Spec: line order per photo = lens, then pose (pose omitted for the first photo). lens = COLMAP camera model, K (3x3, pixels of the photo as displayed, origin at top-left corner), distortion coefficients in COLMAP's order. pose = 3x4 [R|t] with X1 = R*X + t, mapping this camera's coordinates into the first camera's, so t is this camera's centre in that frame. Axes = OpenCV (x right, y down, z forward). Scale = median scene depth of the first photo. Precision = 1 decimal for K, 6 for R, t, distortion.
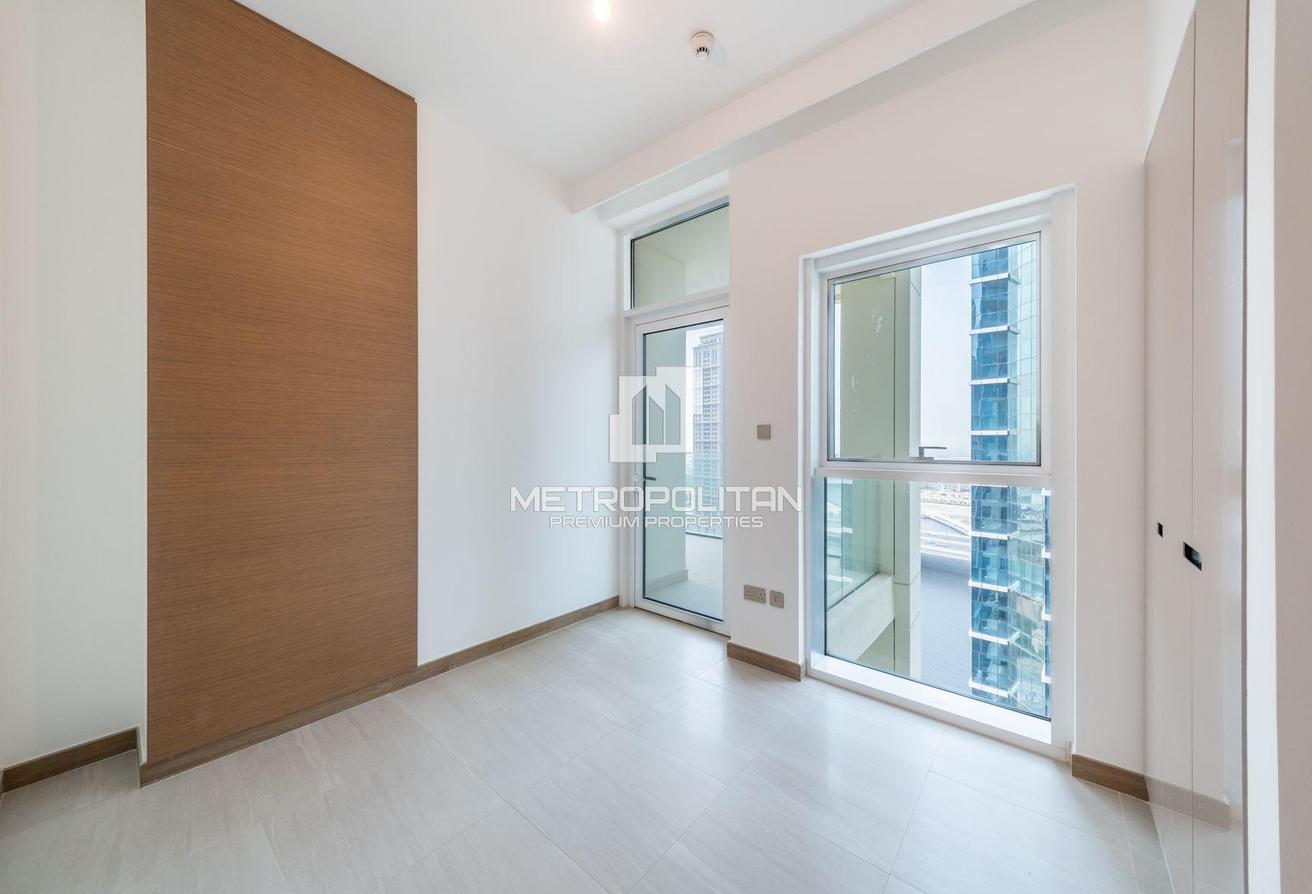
lens RADIAL K [[467.8, 0, 649.5], [0, 467.8, 449.6], [0, 0, 1]] dist [0.016582, -0.000024]
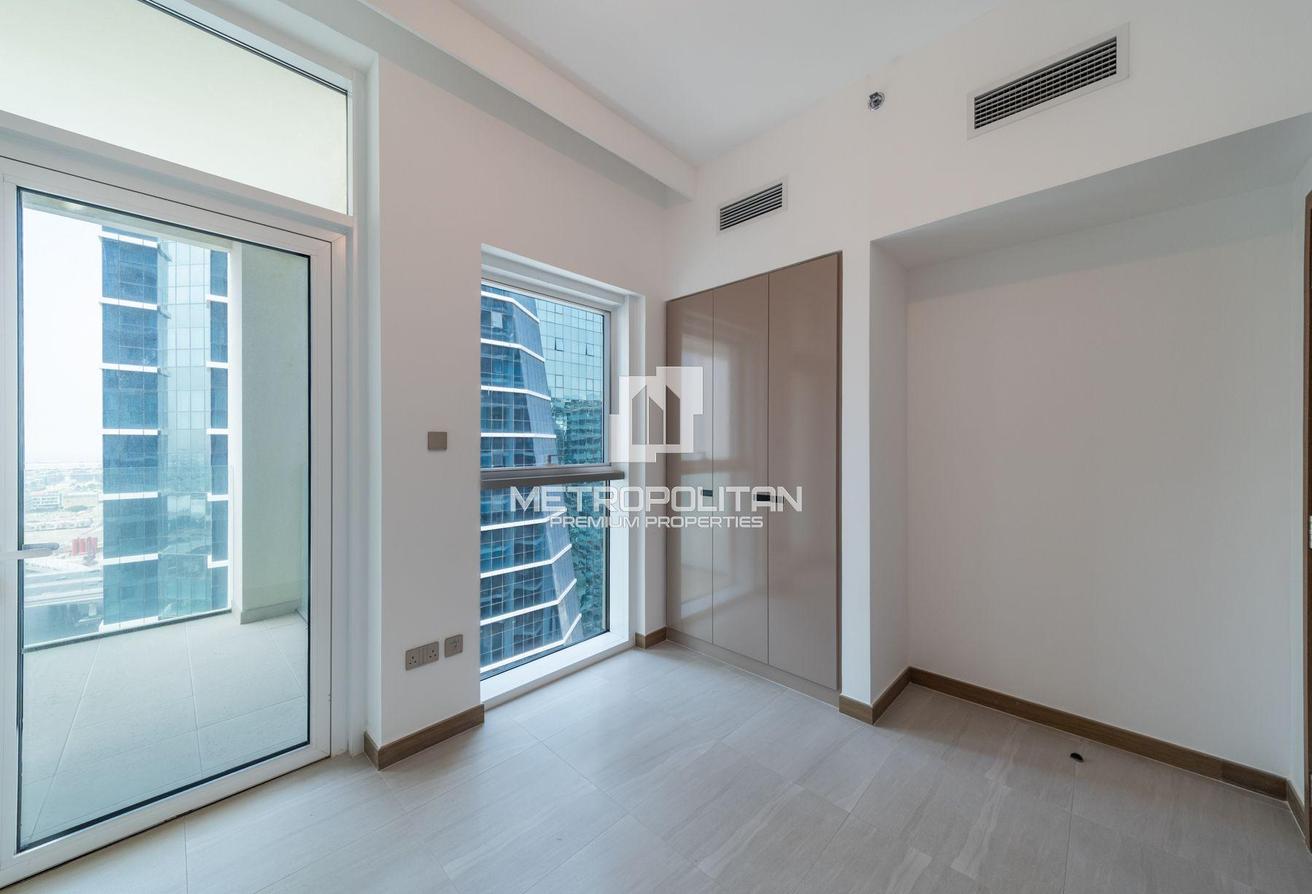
lens RADIAL K [[467.8, 0, 665.2], [0, 467.8, 454.2], [0, 0, 1]] dist [0.016582, -0.000024]
pose [[0.057447, -0.024314, 0.998052, -0.550601], [0.016654, 0.999588, 0.023393, -0.029795], [-0.998210, 0.015278, 0.057829, 0.608935]]
